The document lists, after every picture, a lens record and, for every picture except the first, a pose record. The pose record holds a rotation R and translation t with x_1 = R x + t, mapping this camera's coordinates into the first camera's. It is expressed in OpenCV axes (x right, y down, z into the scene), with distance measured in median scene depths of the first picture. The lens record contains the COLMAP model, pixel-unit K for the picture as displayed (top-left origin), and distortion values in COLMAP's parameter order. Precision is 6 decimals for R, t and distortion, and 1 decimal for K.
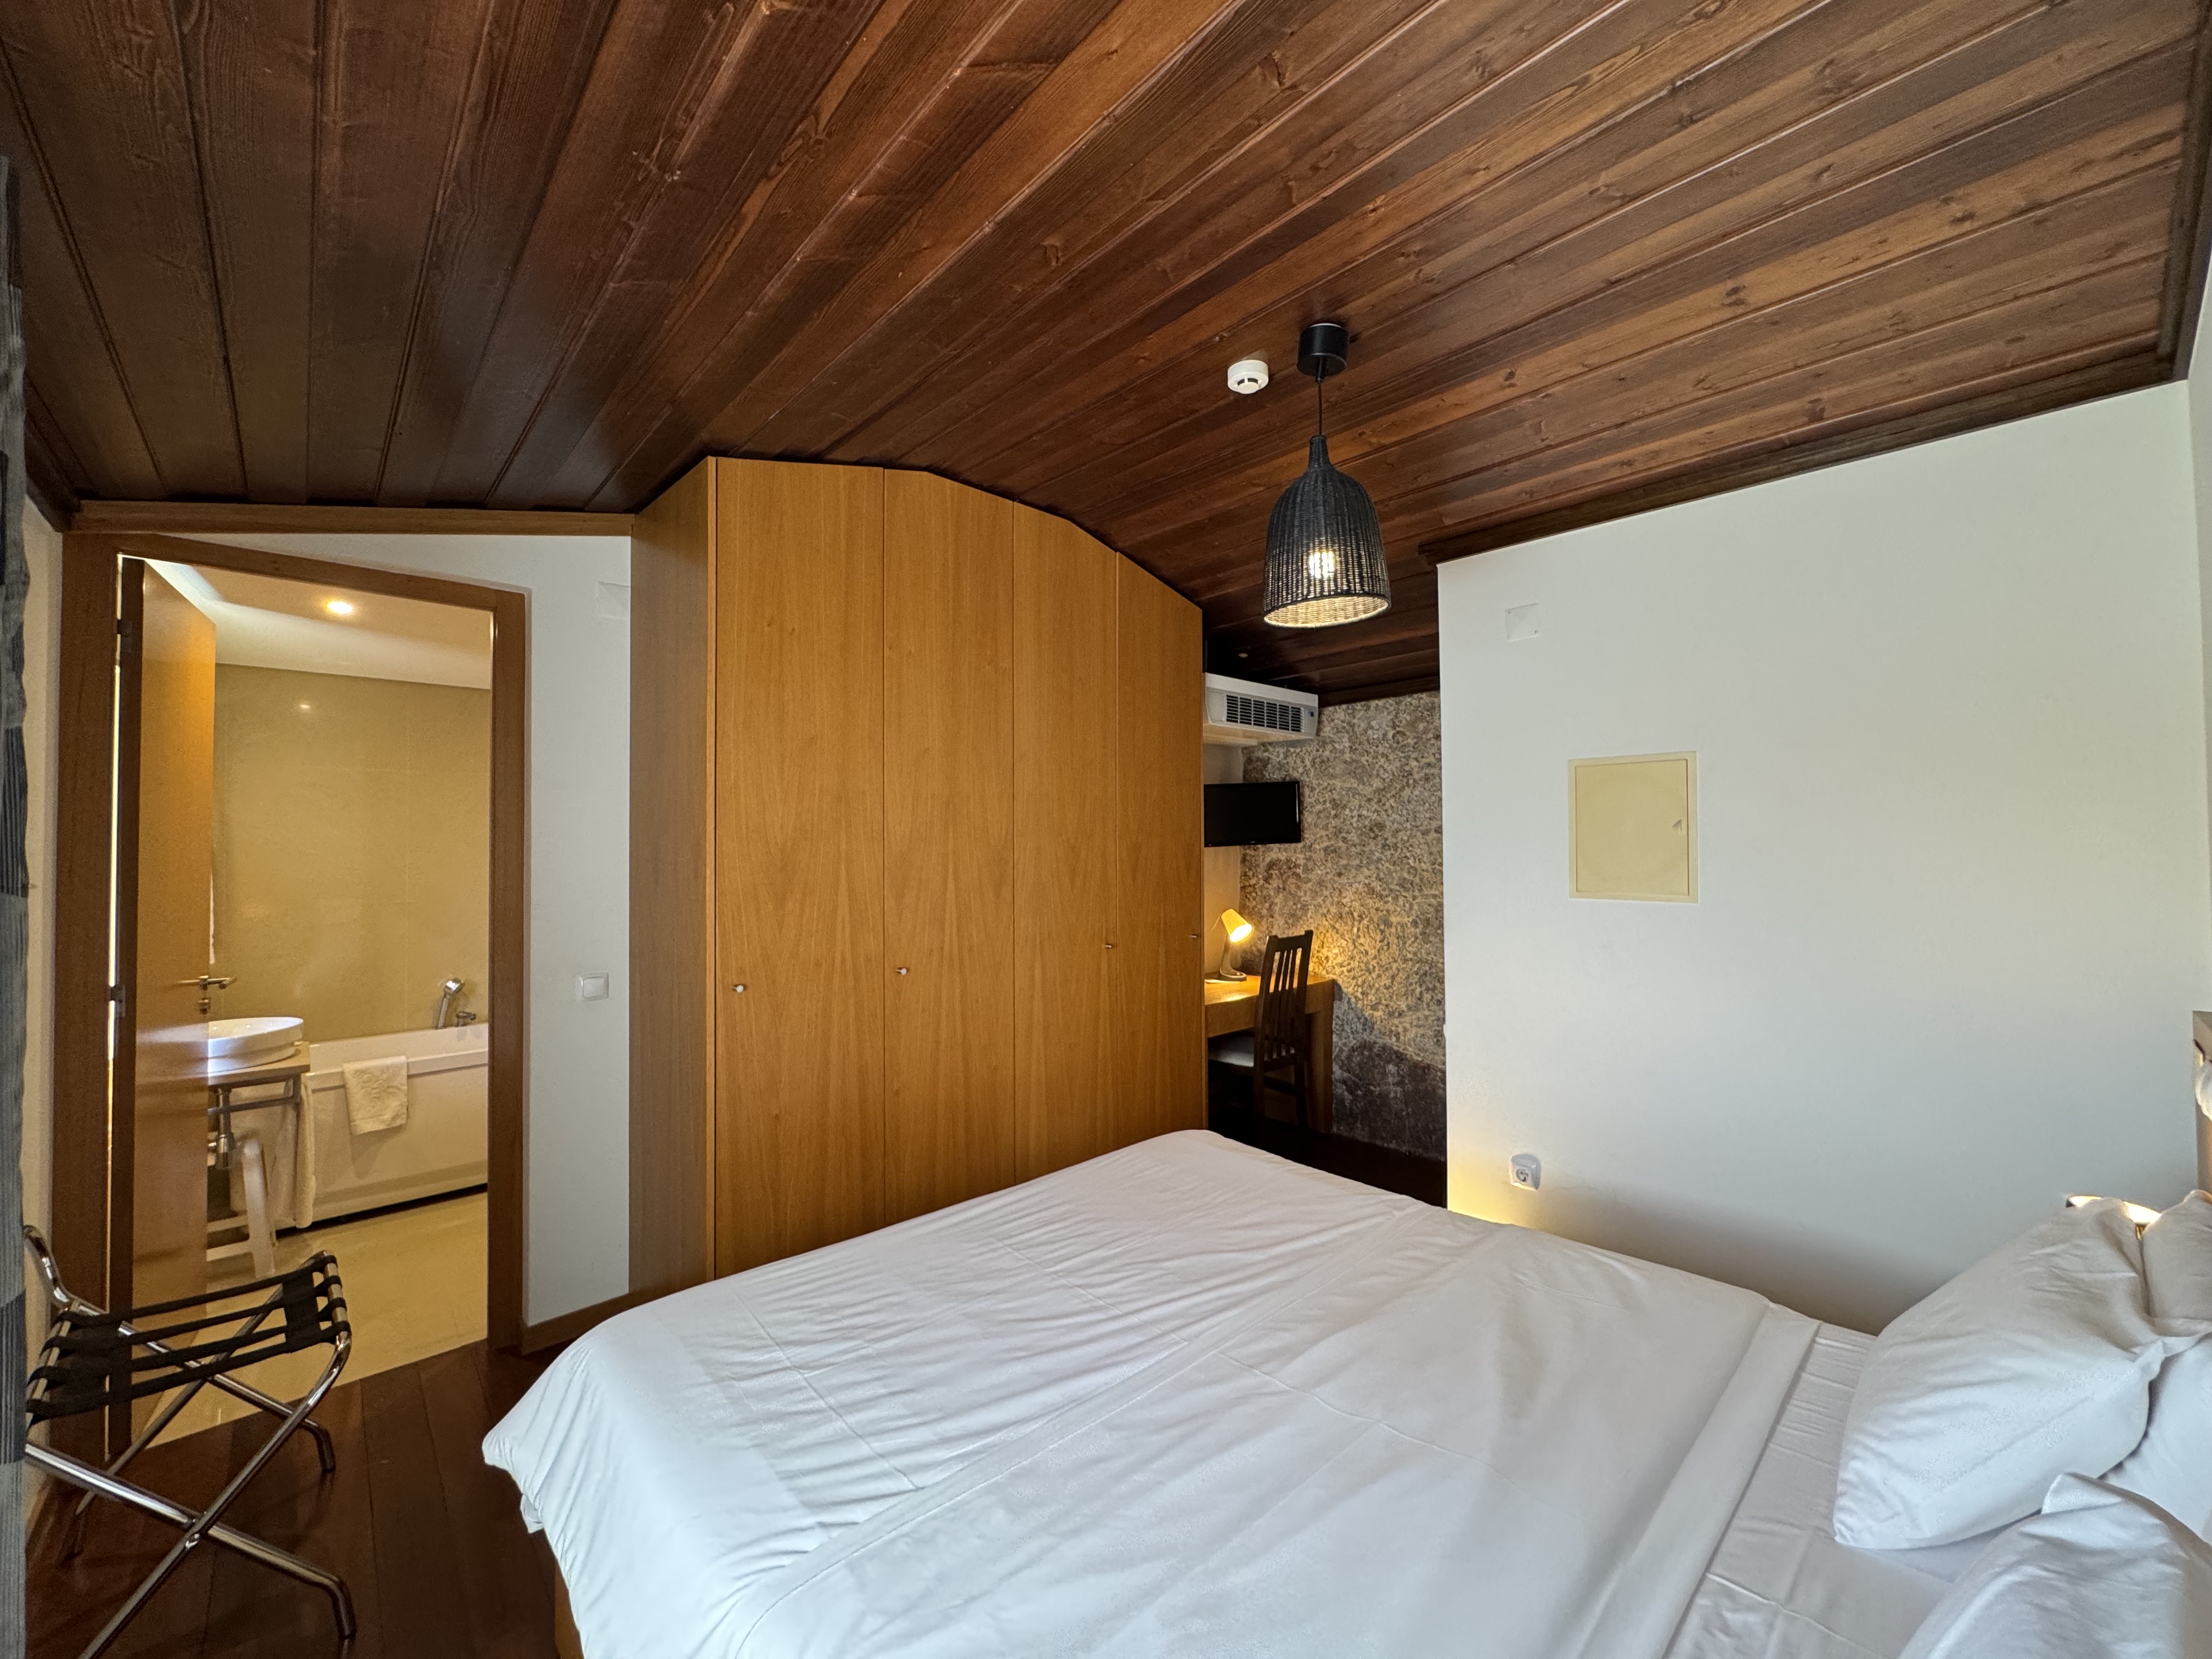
lens RADIAL K [[886.4, 0, 1106.0], [0, 886.4, 829.5], [0, 0, 1]] dist [-0.003566, 0.000468]
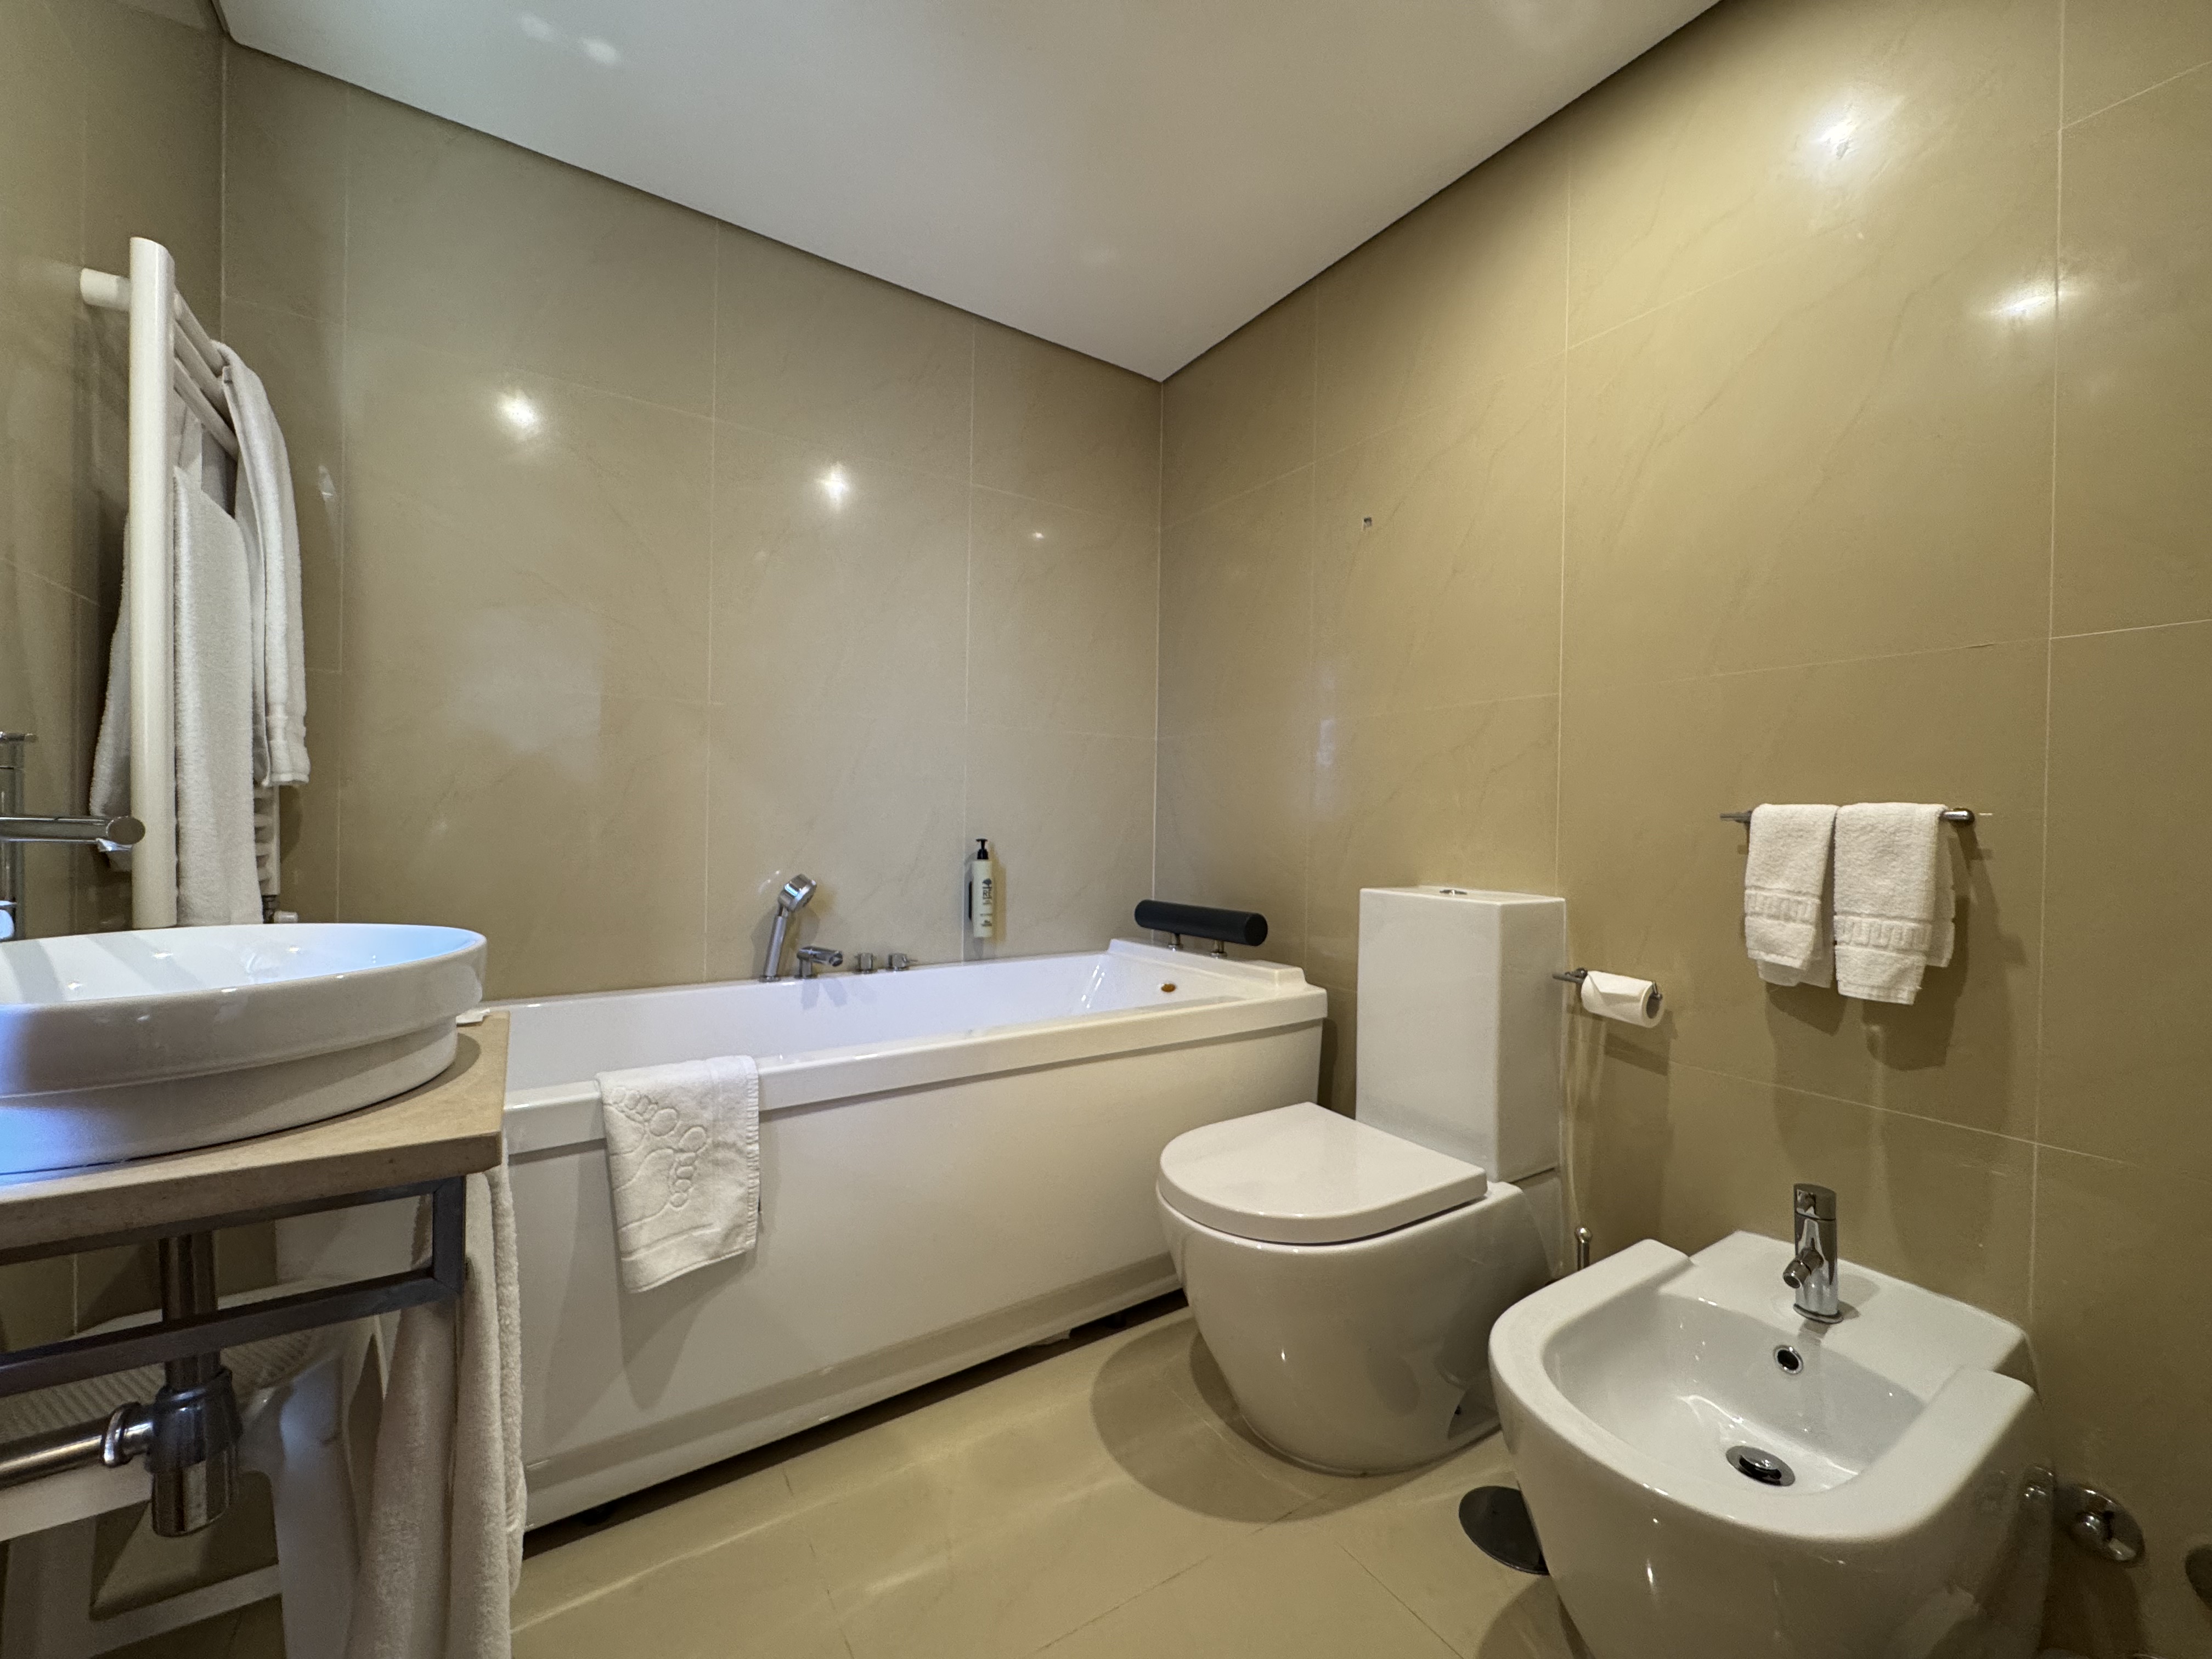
lens RADIAL K [[886.4, 0, 1106.0], [0, 886.4, 829.5], [0, 0, 1]] dist [-0.003566, 0.000468]
pose [[0.986690, 0.030819, -0.159667, -0.606504], [-0.025966, 0.999138, 0.032392, 0.150821], [0.160527, -0.027815, 0.986639, 0.682166]]
